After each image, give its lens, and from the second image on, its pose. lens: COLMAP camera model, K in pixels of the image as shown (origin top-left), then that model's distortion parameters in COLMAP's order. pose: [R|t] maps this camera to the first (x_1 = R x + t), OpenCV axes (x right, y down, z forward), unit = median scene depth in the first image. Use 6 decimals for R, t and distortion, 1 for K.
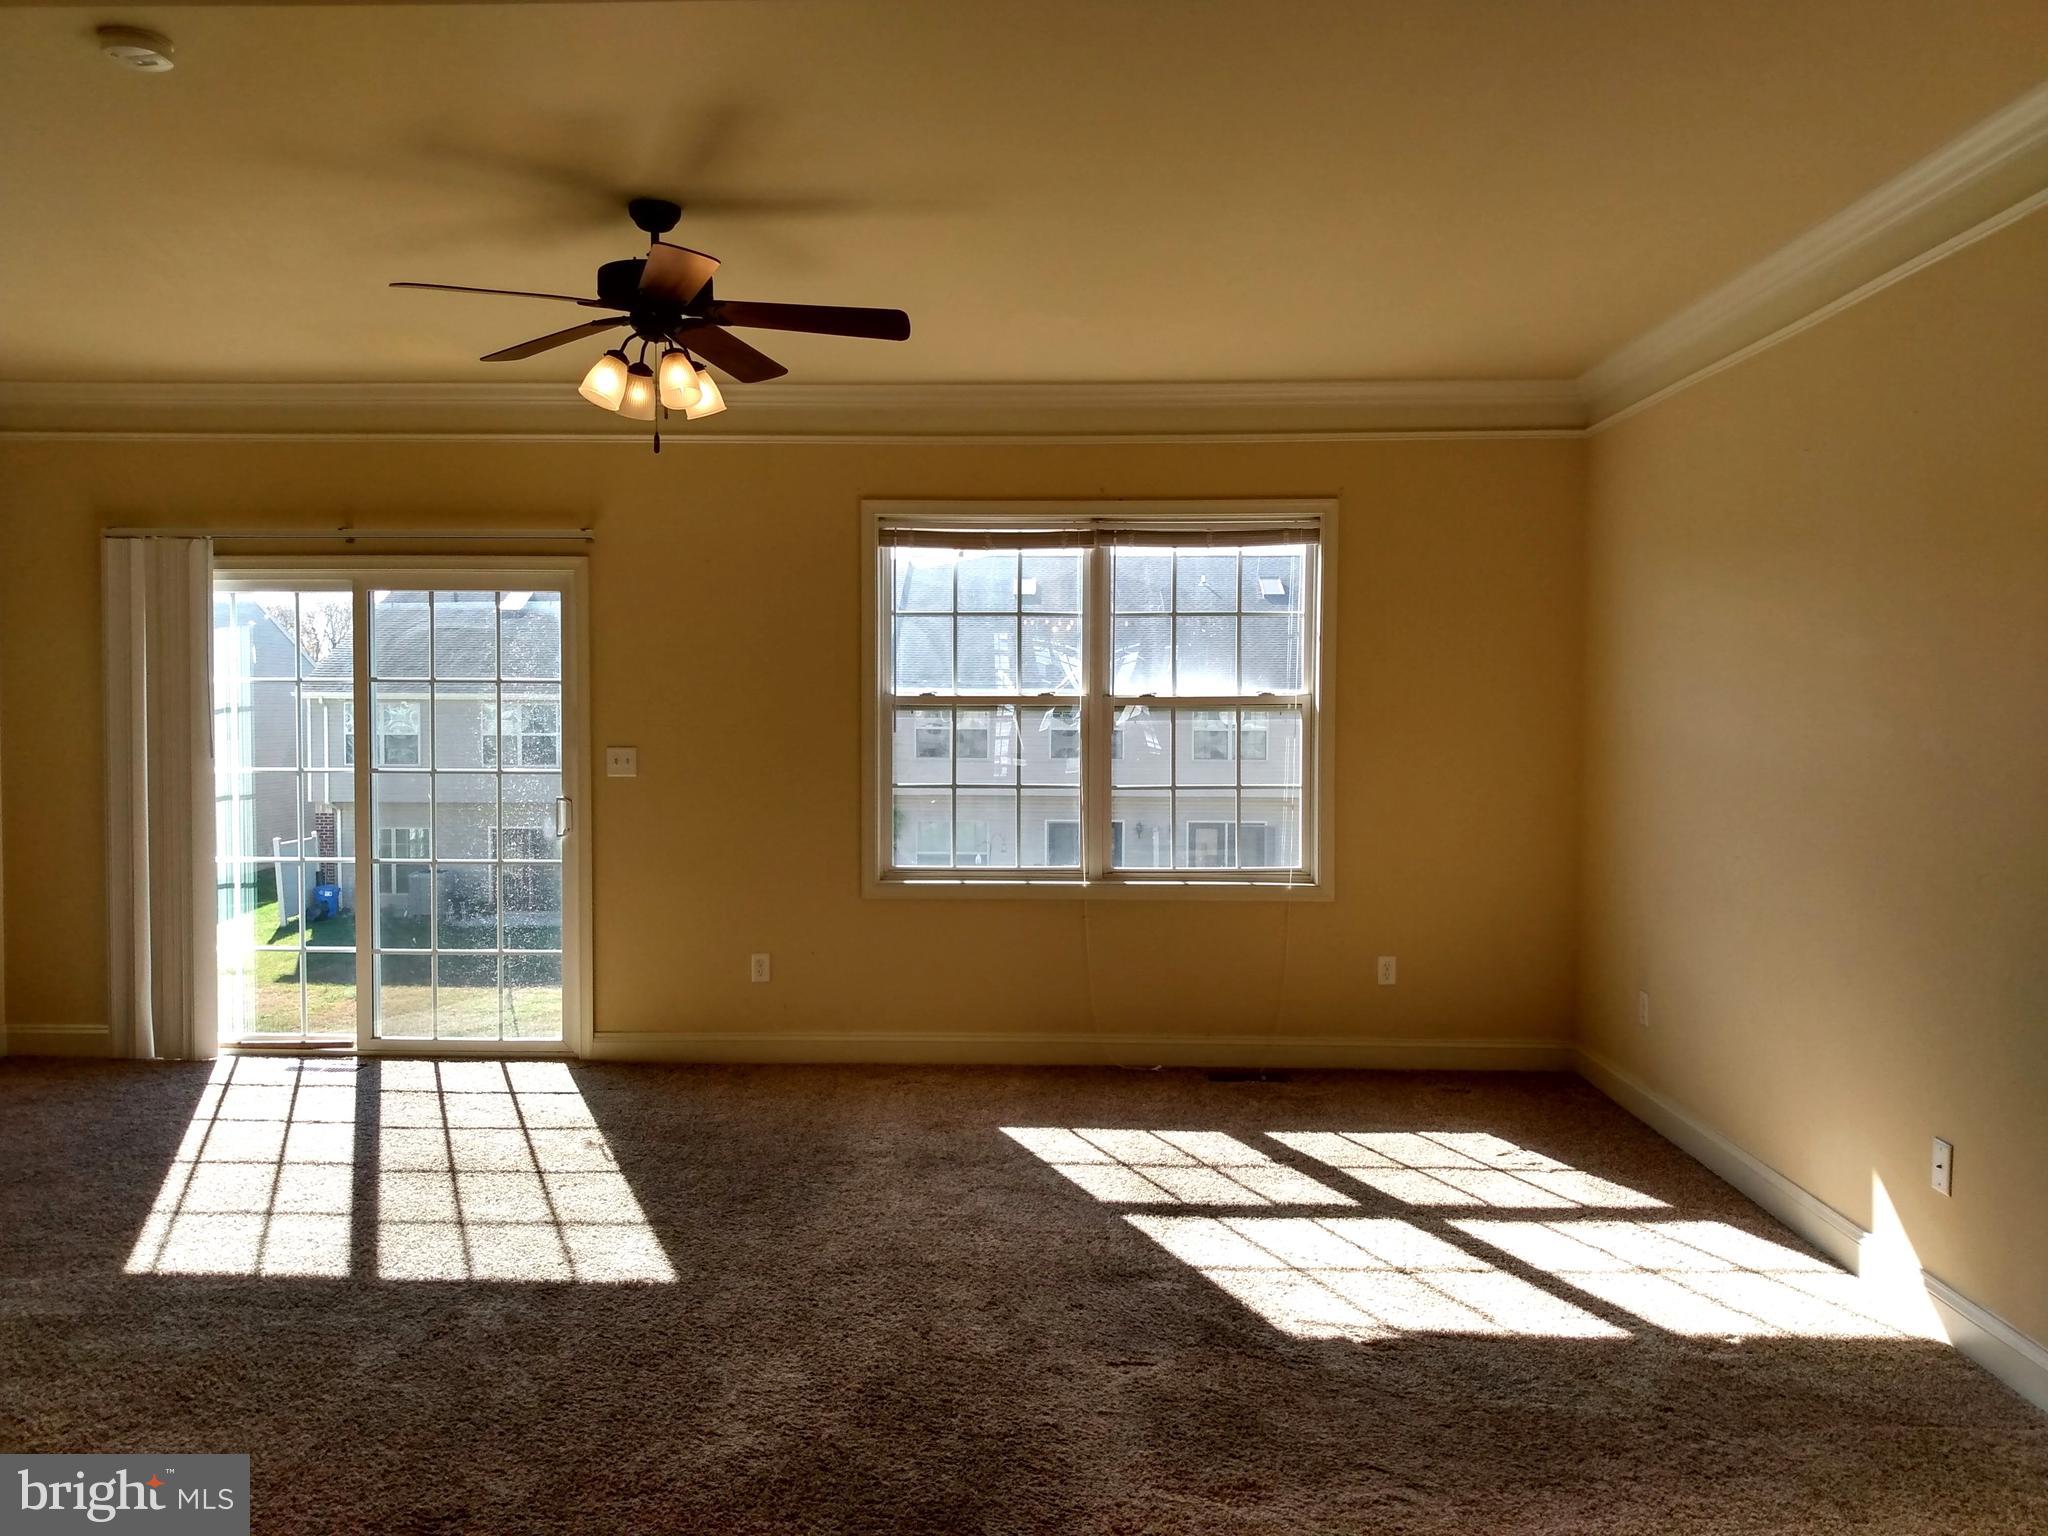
lens RADIAL K [[1578.8, 0, 1020.0], [0, 1578.8, 761.5], [0, 0, 1]] dist [0.102577, -0.153545]
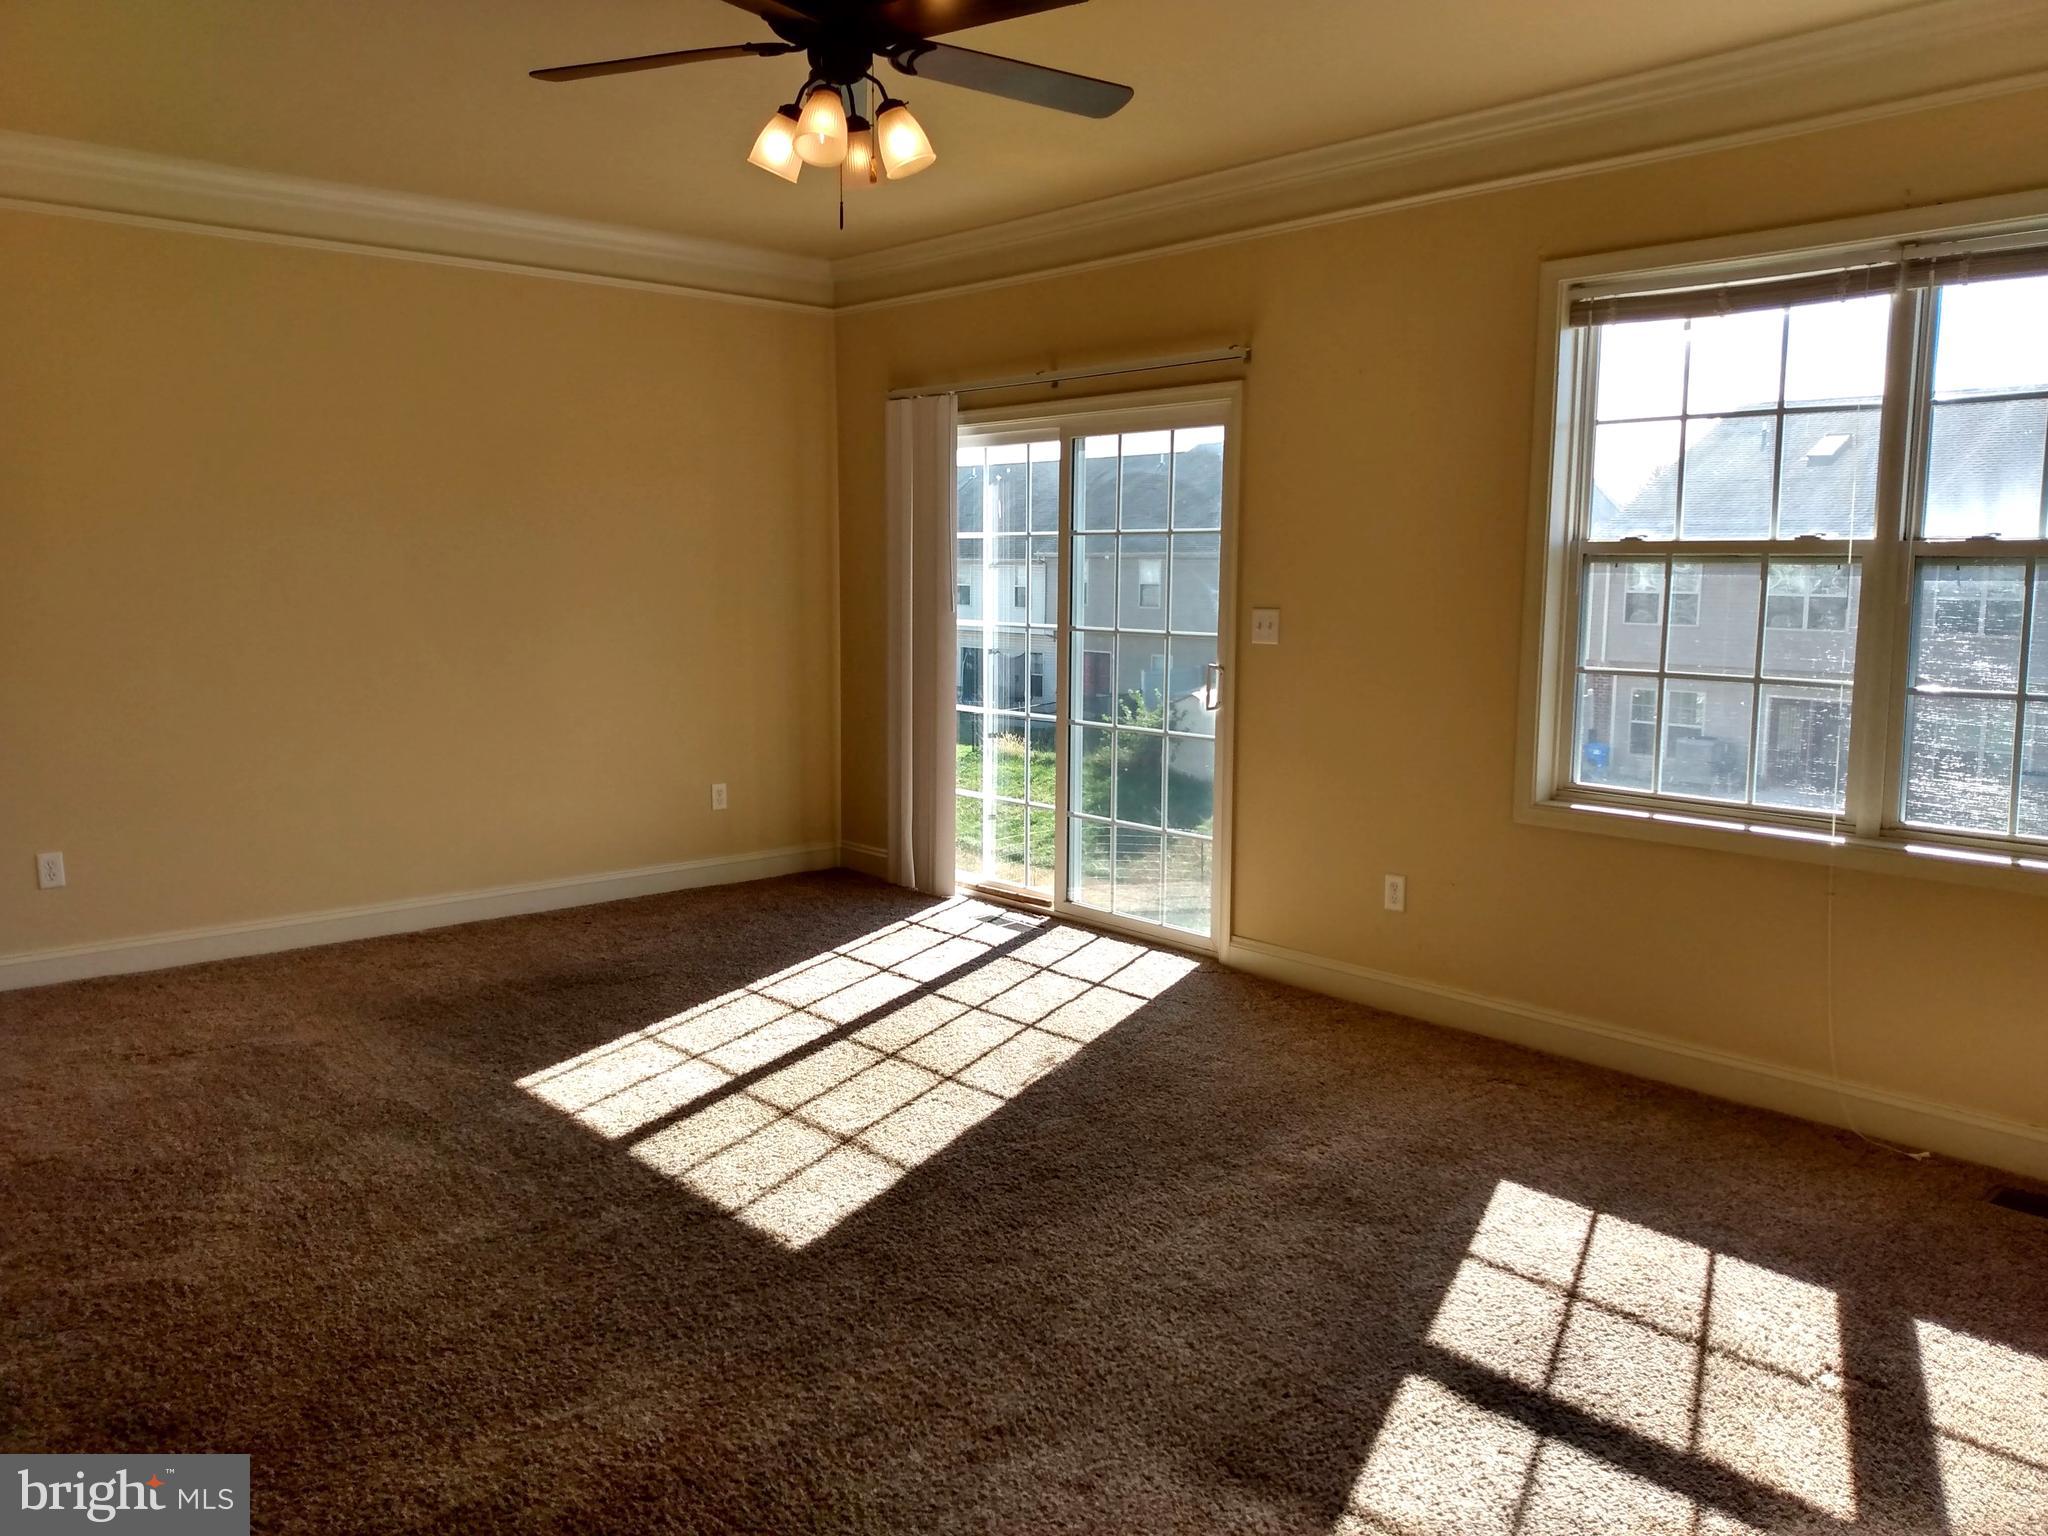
lens RADIAL K [[1578.8, 0, 1020.0], [0, 1578.8, 761.5], [0, 0, 1]] dist [0.102577, -0.153545]
pose [[0.687977, 0.091871, -0.719894, 0.323624], [-0.027934, 0.994572, 0.100230, -0.010609], [0.725195, -0.048846, 0.686809, 0.388154]]
